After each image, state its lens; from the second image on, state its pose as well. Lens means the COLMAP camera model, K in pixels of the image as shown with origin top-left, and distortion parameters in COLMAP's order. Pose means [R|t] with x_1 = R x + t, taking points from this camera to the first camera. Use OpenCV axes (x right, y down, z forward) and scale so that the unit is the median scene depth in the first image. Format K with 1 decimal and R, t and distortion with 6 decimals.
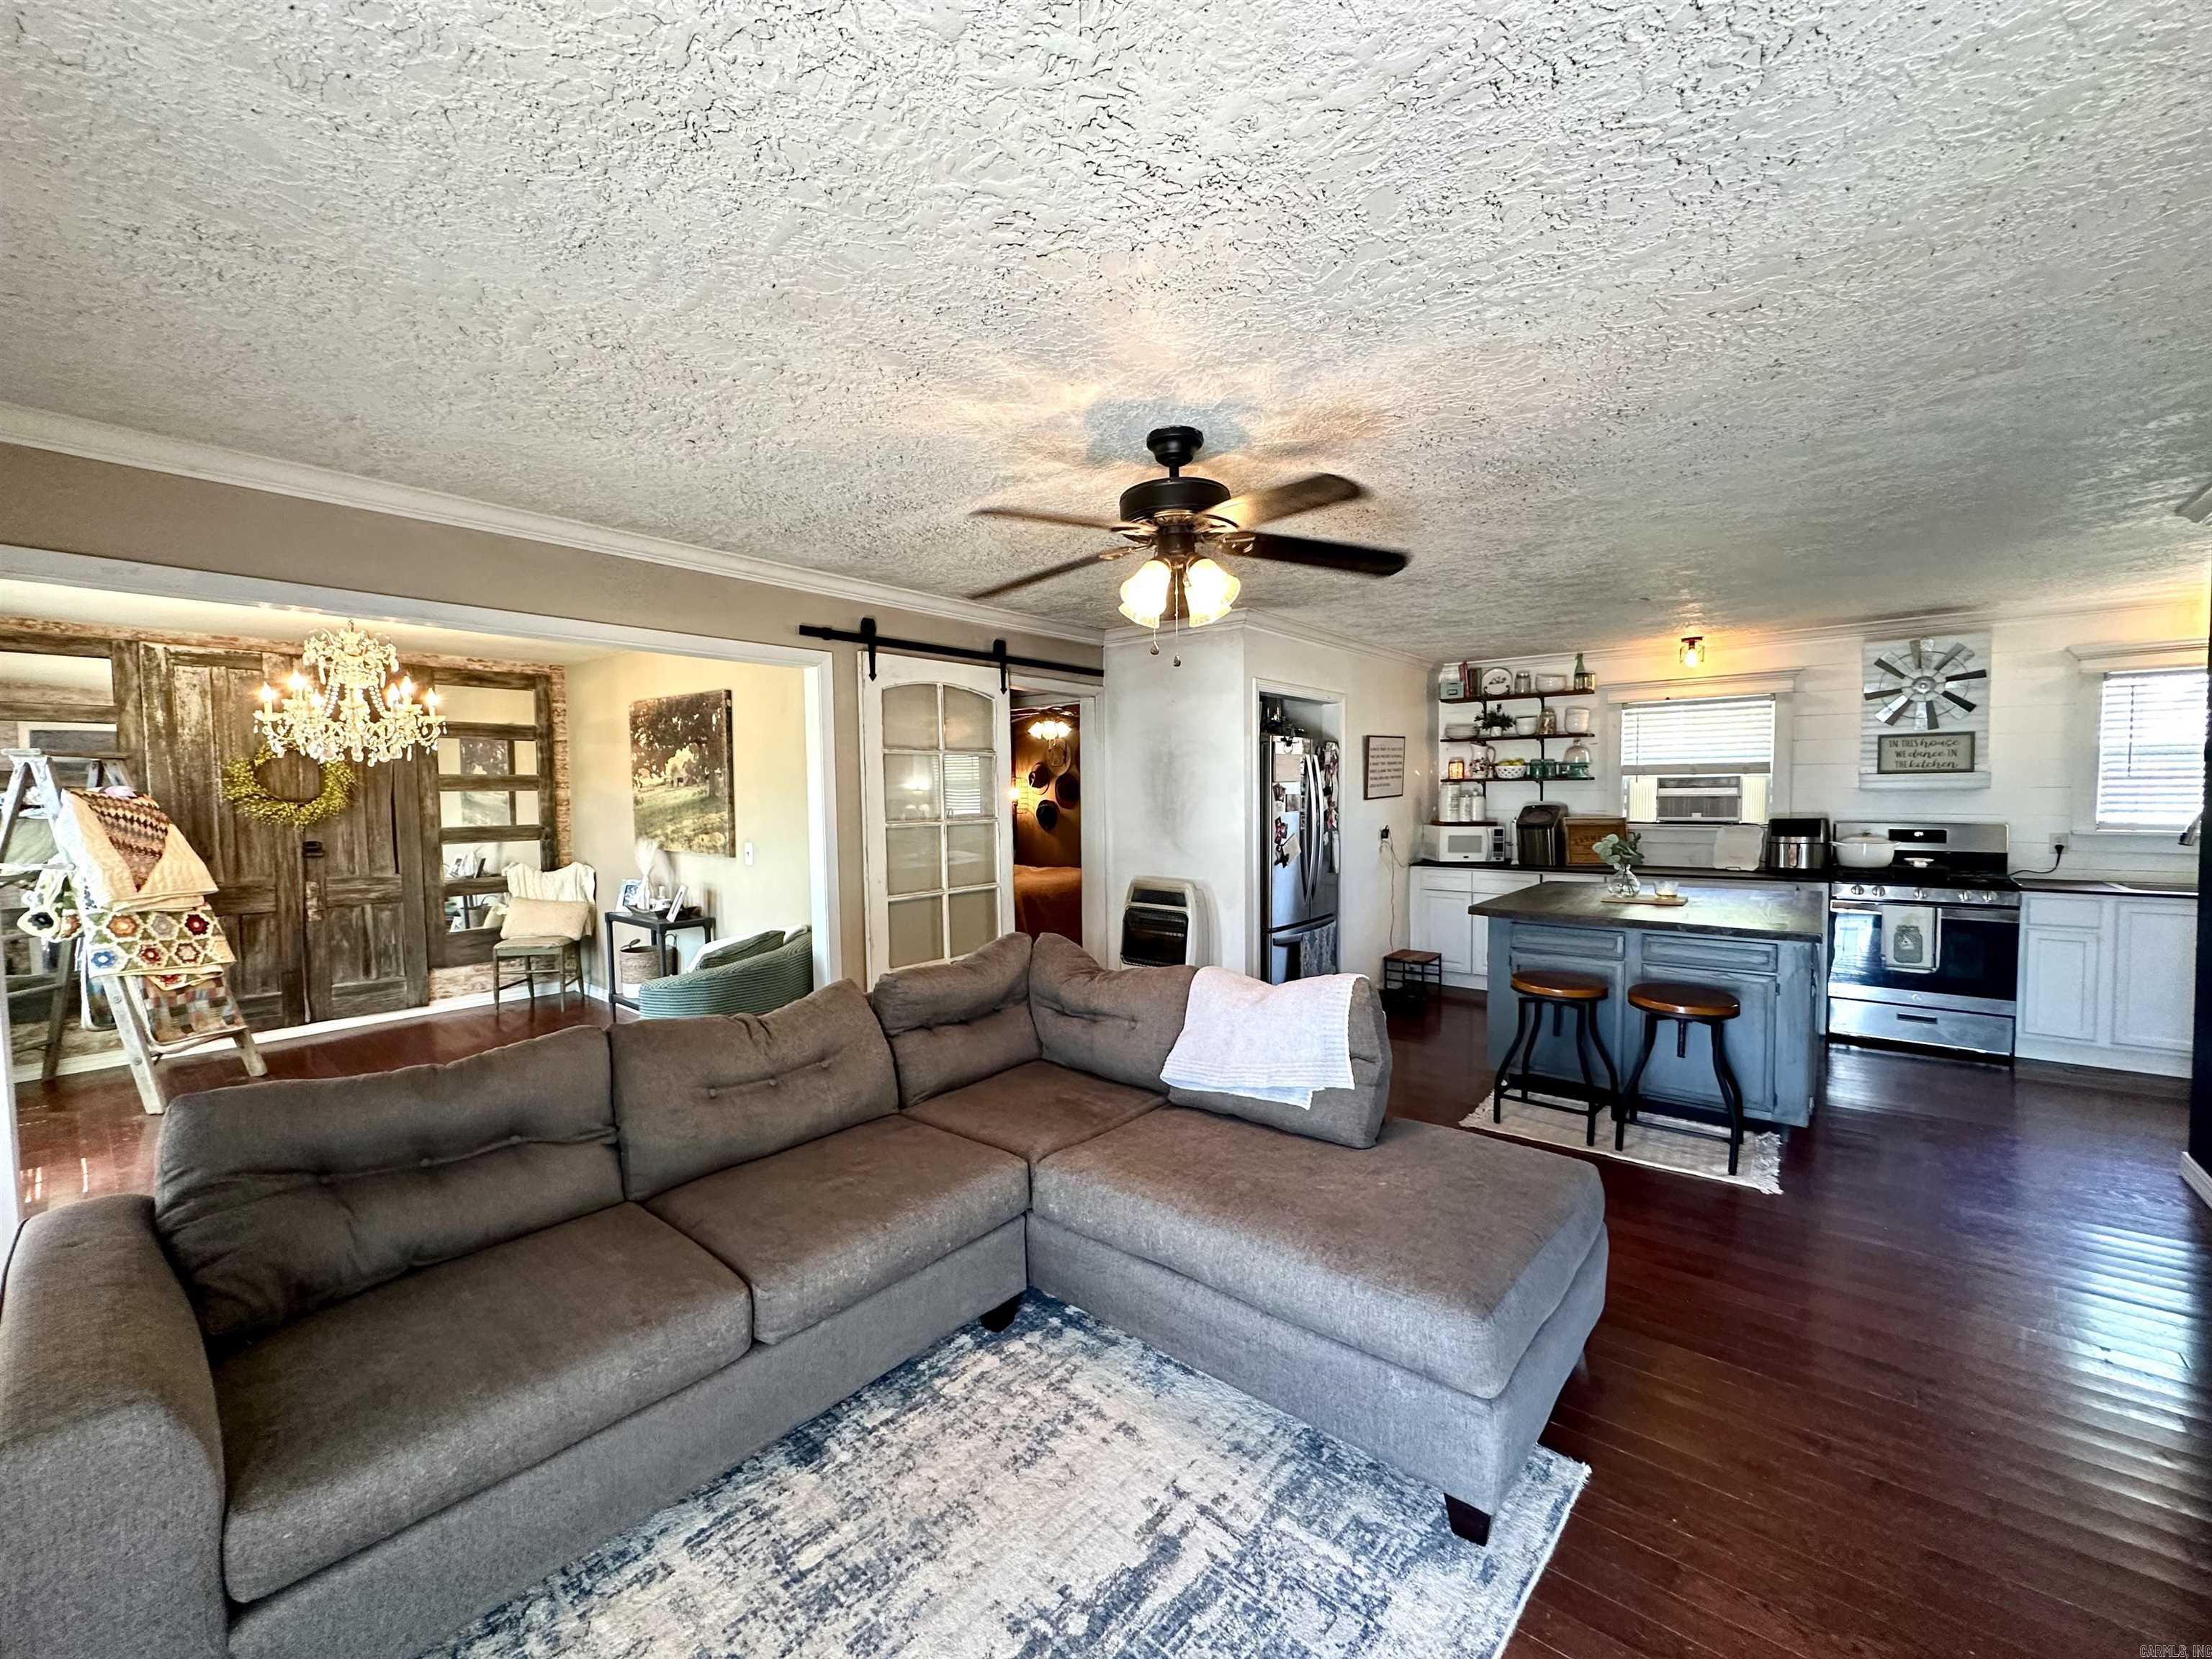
lens RADIAL K [[883.0, 0, 1106.0], [0, 883.0, 829.5], [0, 0, 1]] dist [-0.002142, 0.000377]
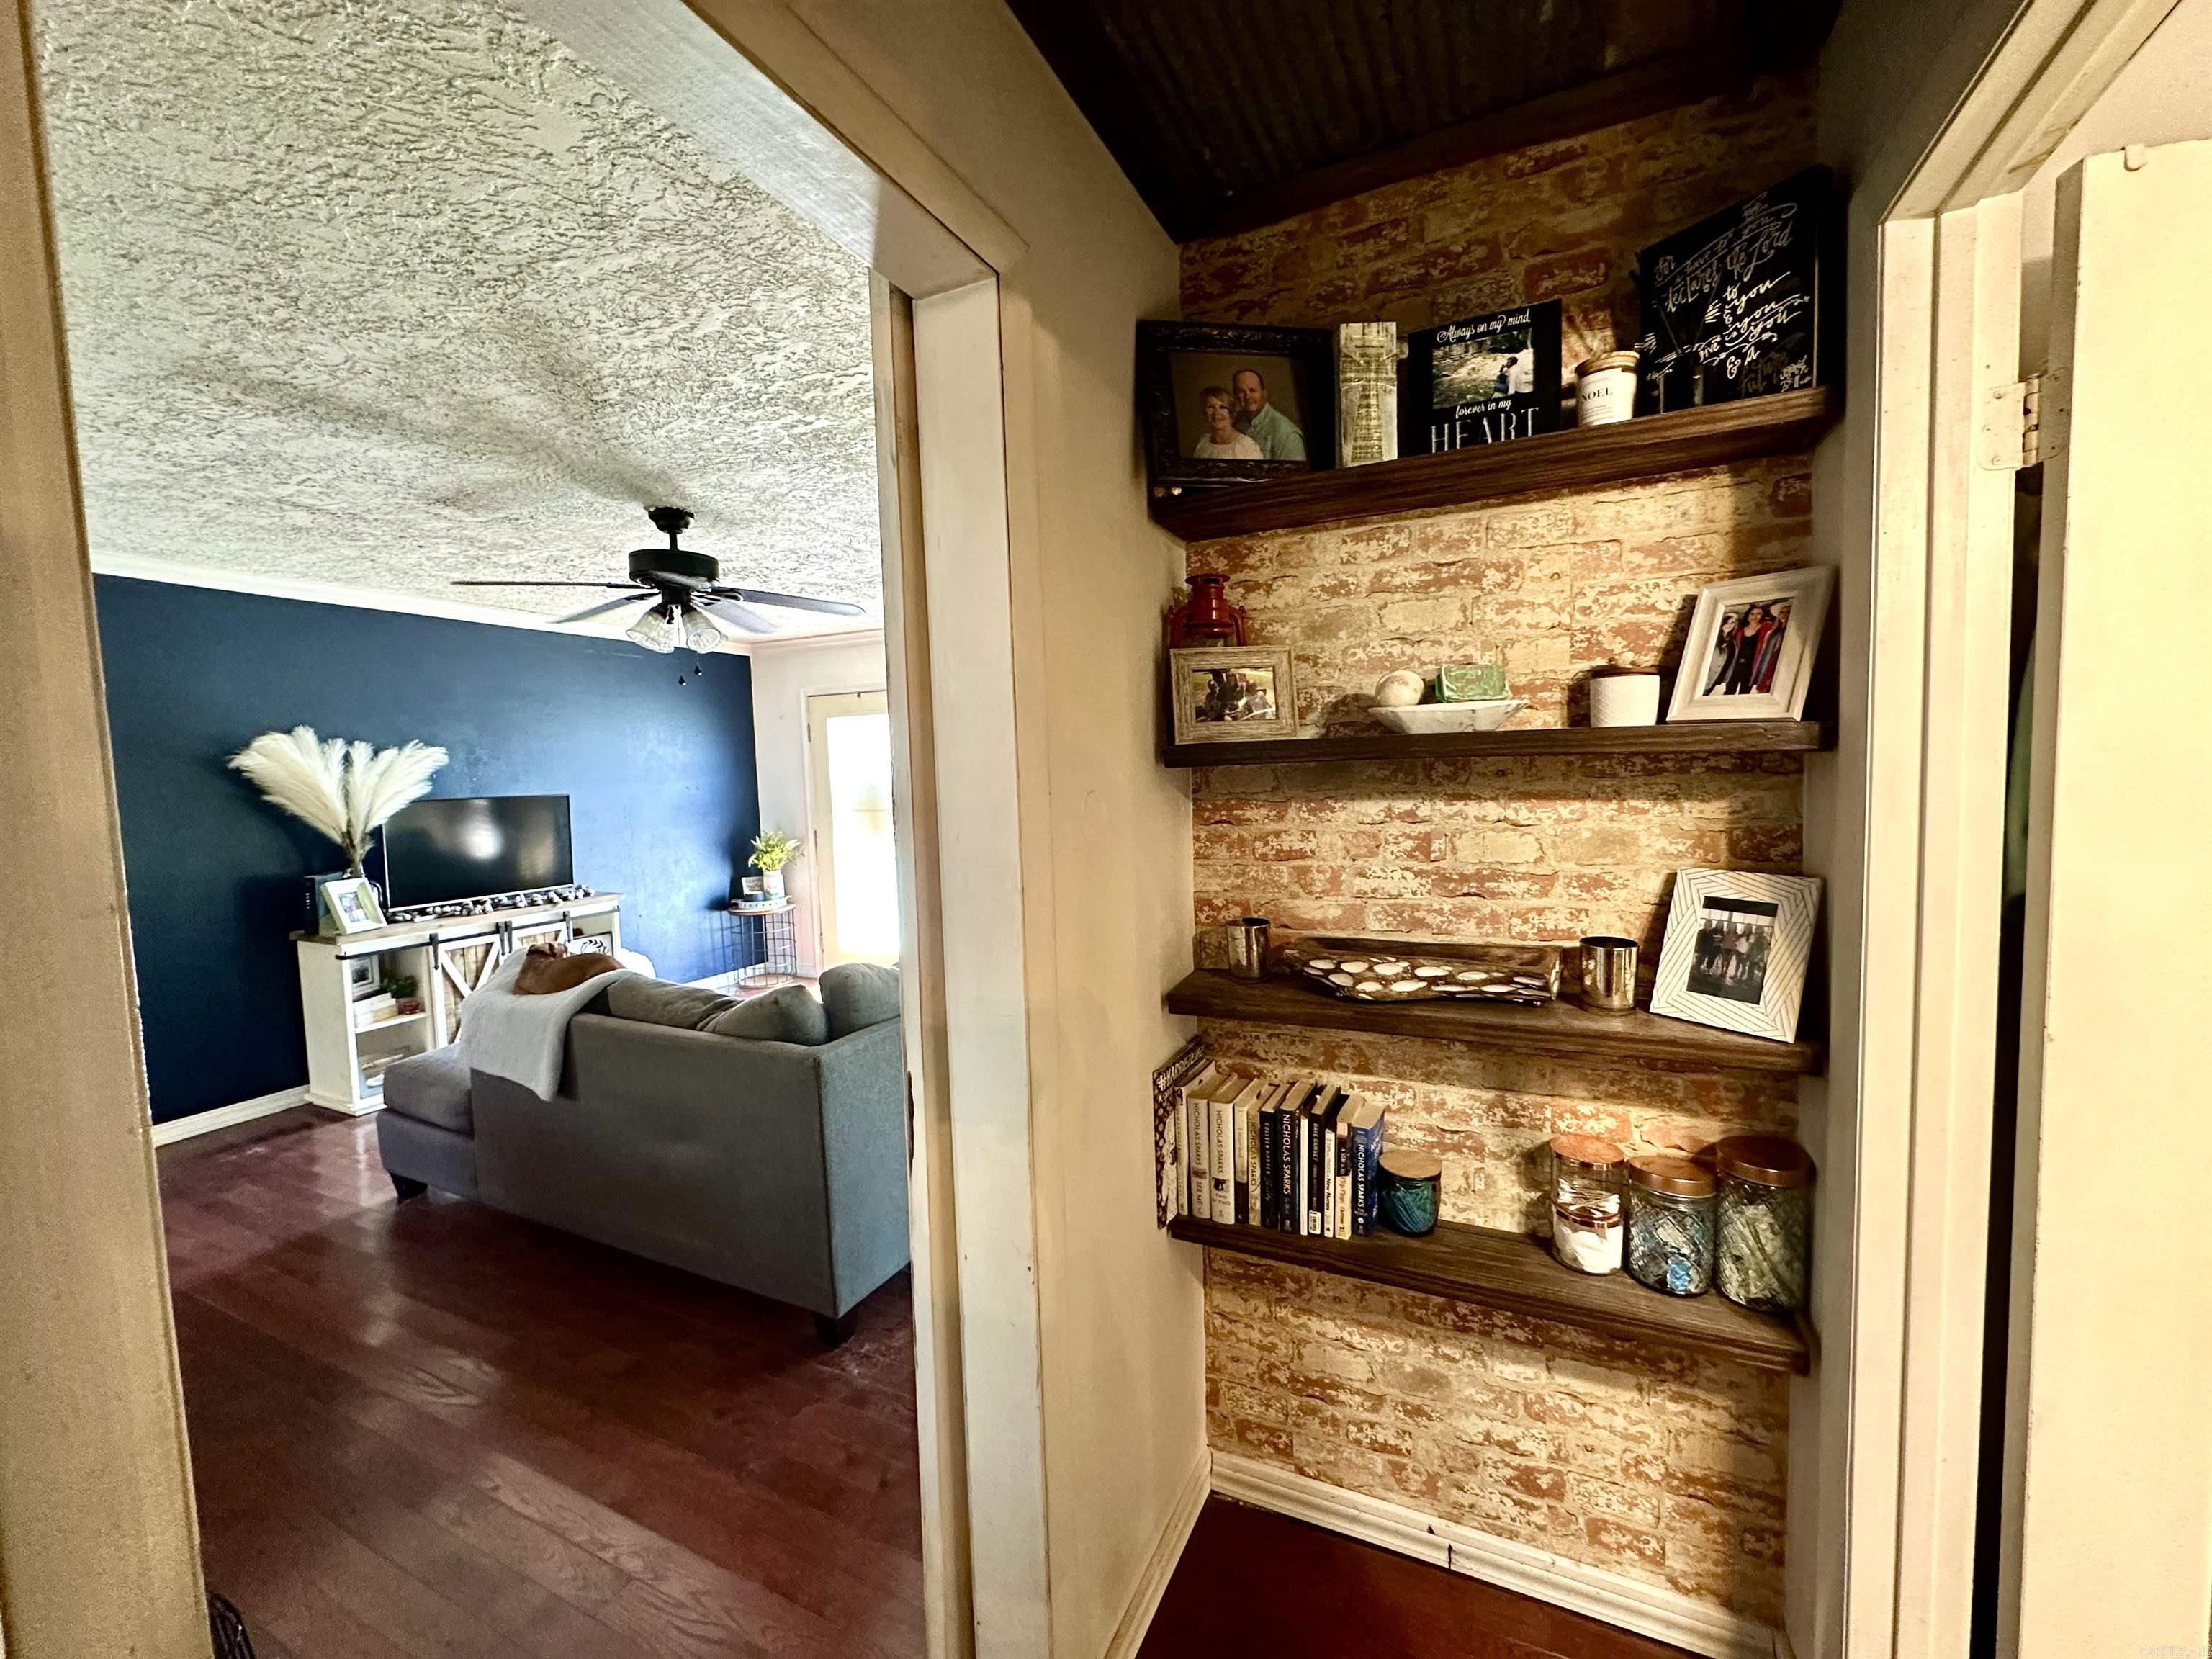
lens RADIAL K [[883.0, 0, 1106.0], [0, 883.0, 829.5], [0, 0, 1]] dist [-0.002142, 0.000377]
pose [[-0.966824, 0.057907, -0.248792, -0.095040], [0.030270, 0.993076, 0.113510, -0.047074], [0.253642, 0.102214, -0.961883, 1.186317]]
